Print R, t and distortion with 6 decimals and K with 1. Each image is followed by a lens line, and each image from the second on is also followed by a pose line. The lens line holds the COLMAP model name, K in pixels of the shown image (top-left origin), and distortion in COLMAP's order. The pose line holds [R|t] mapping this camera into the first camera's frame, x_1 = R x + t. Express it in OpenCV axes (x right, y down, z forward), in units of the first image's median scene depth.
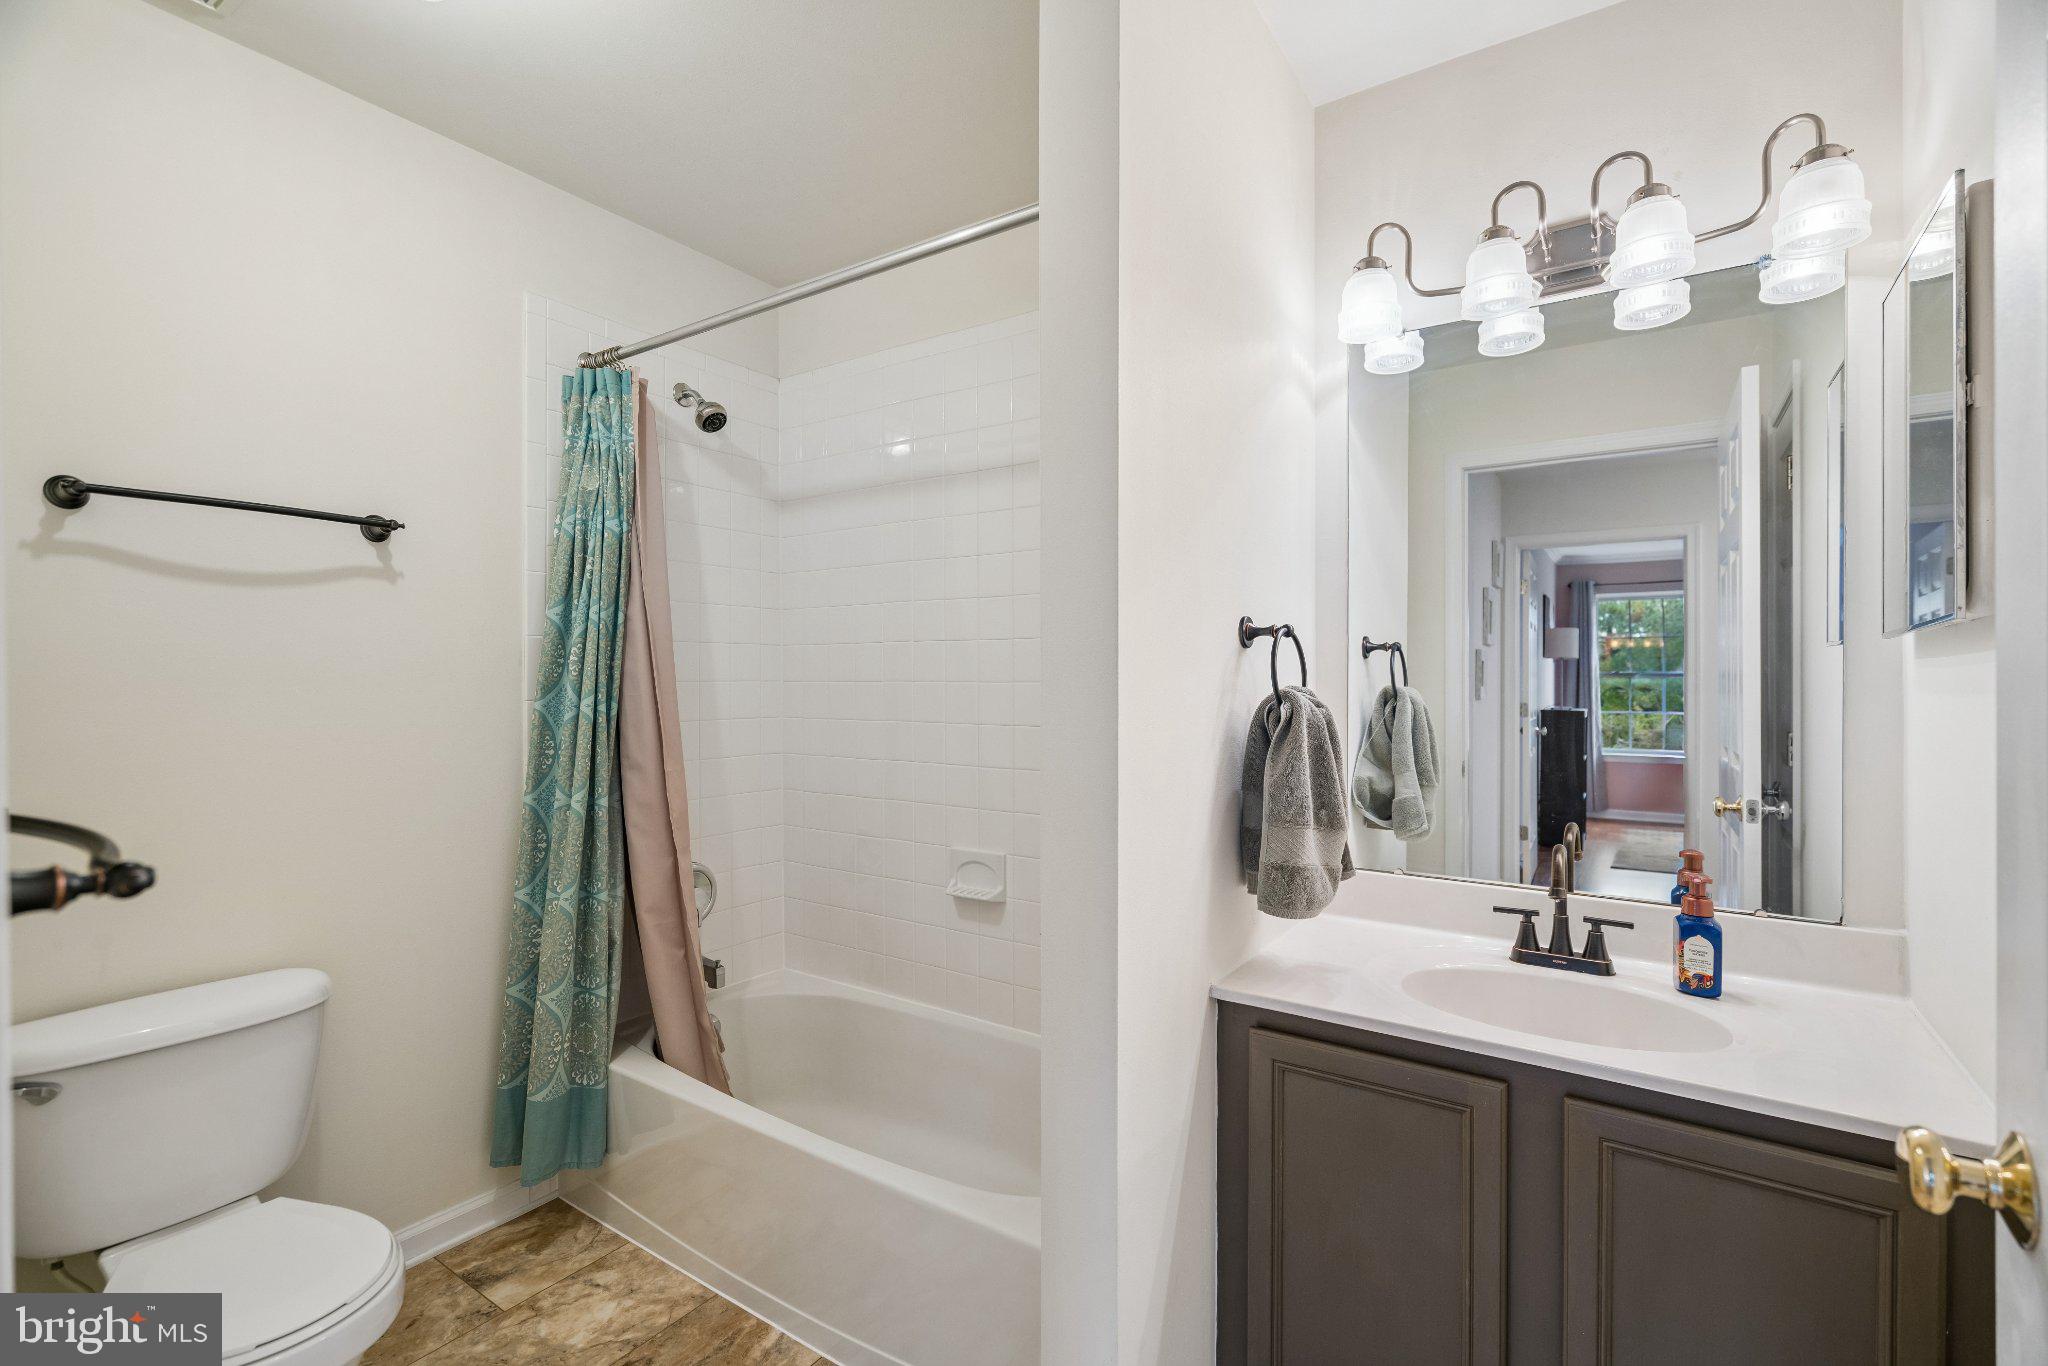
lens RADIAL K [[931.0, 0, 1008.1], [0, 931.0, 690.8], [0, 0, 1]] dist [-0.010979, 0.003499]
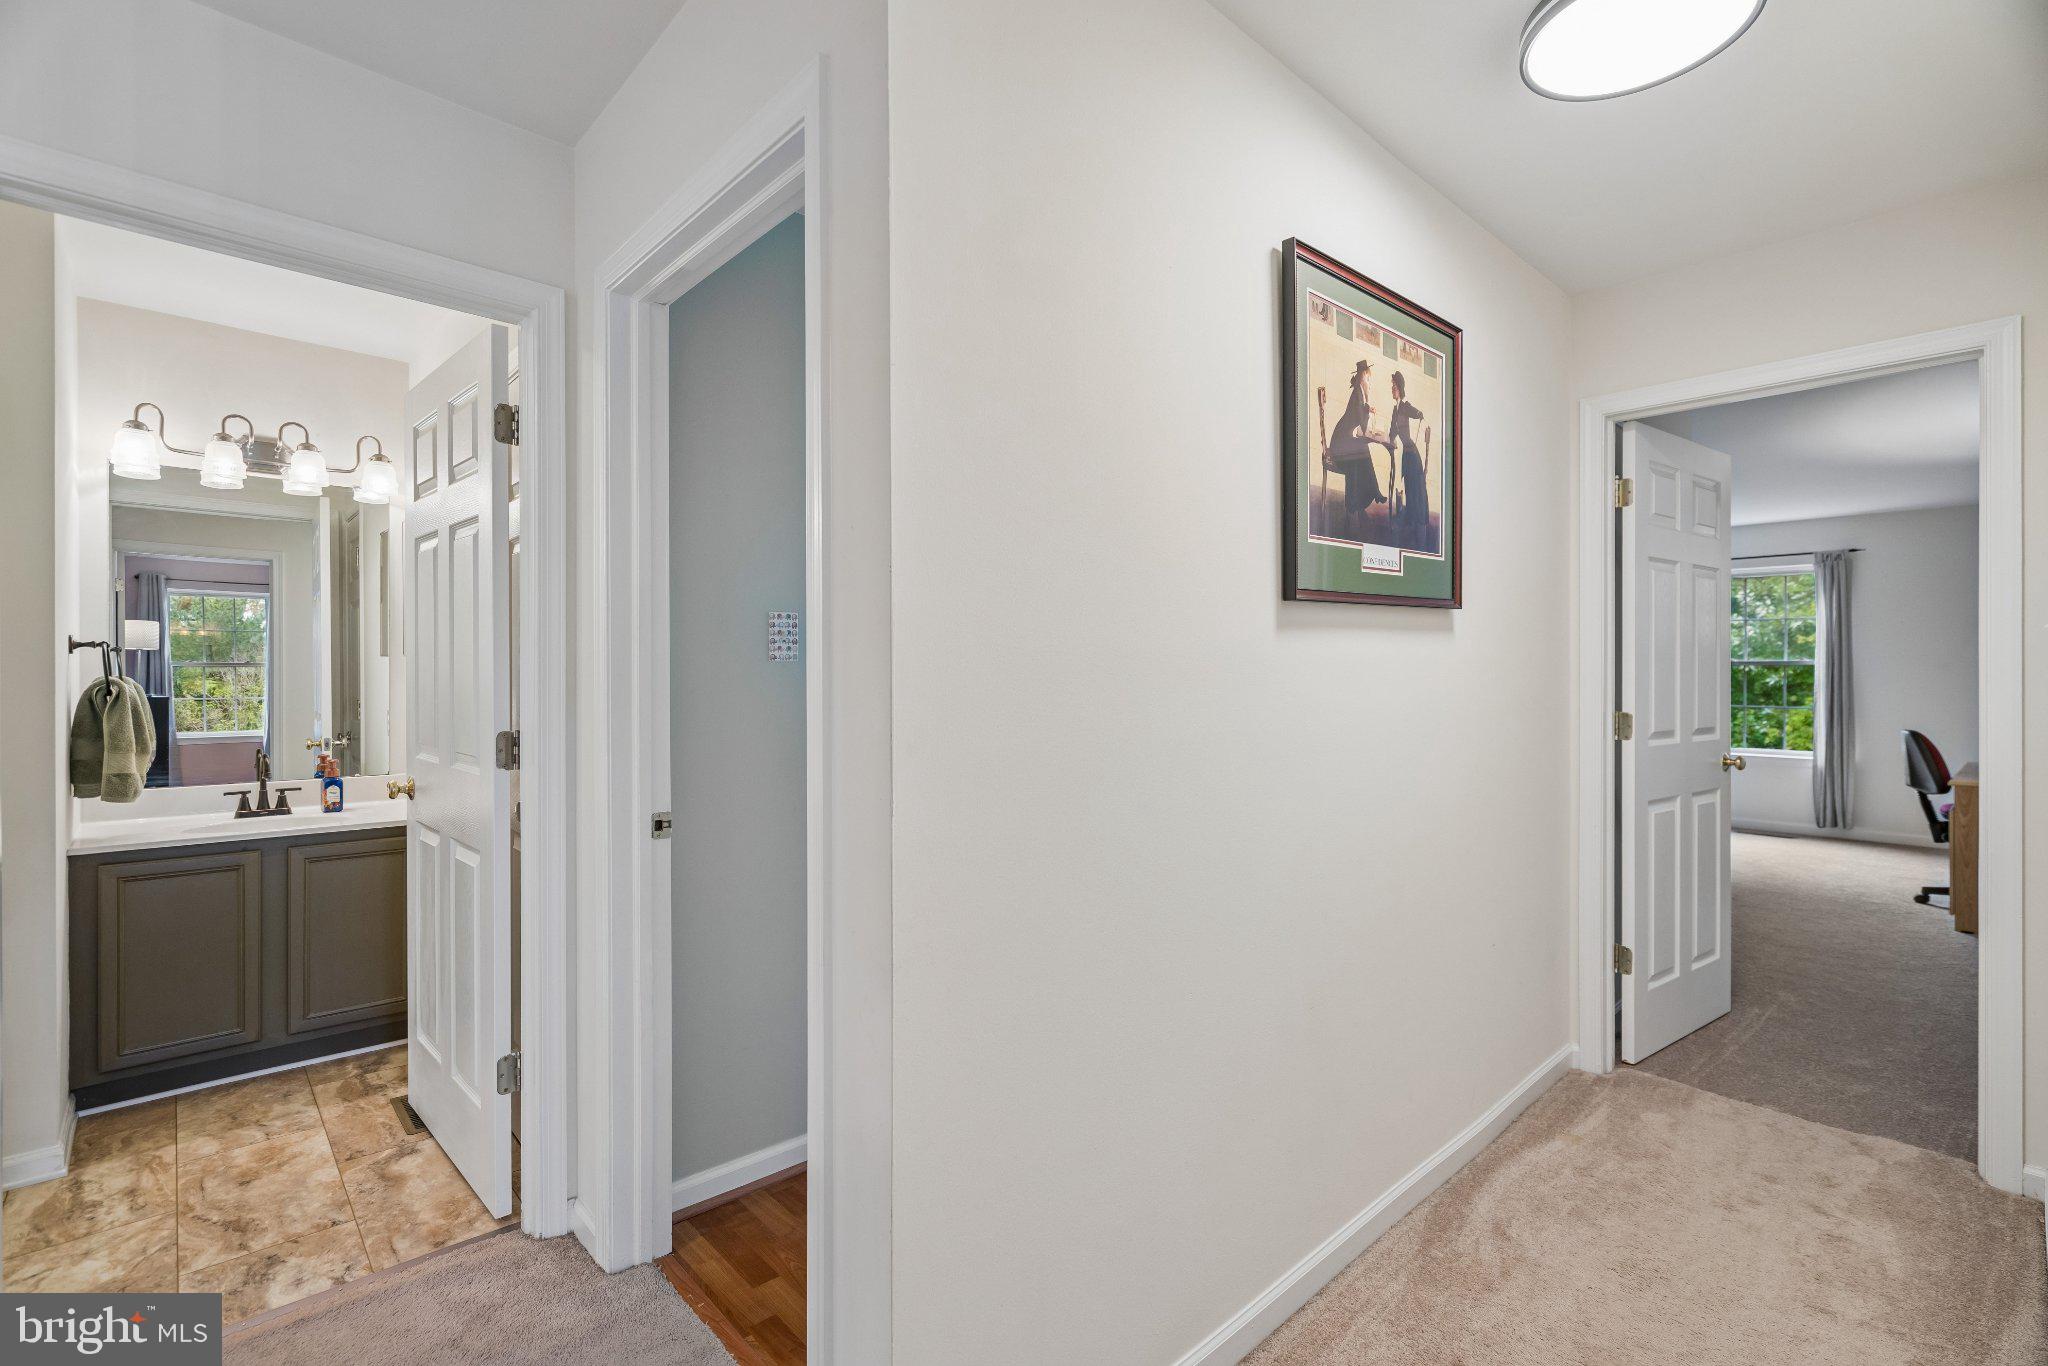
lens RADIAL K [[931.0, 0, 1012.2], [0, 931.0, 682.6], [0, 0, 1]] dist [-0.010979, 0.003499]
pose [[0.227406, -0.005648, 0.973784, -0.977285], [0.000943, 0.999984, 0.005579, -0.001168], [-0.973800, -0.000351, 0.227407, -1.026004]]
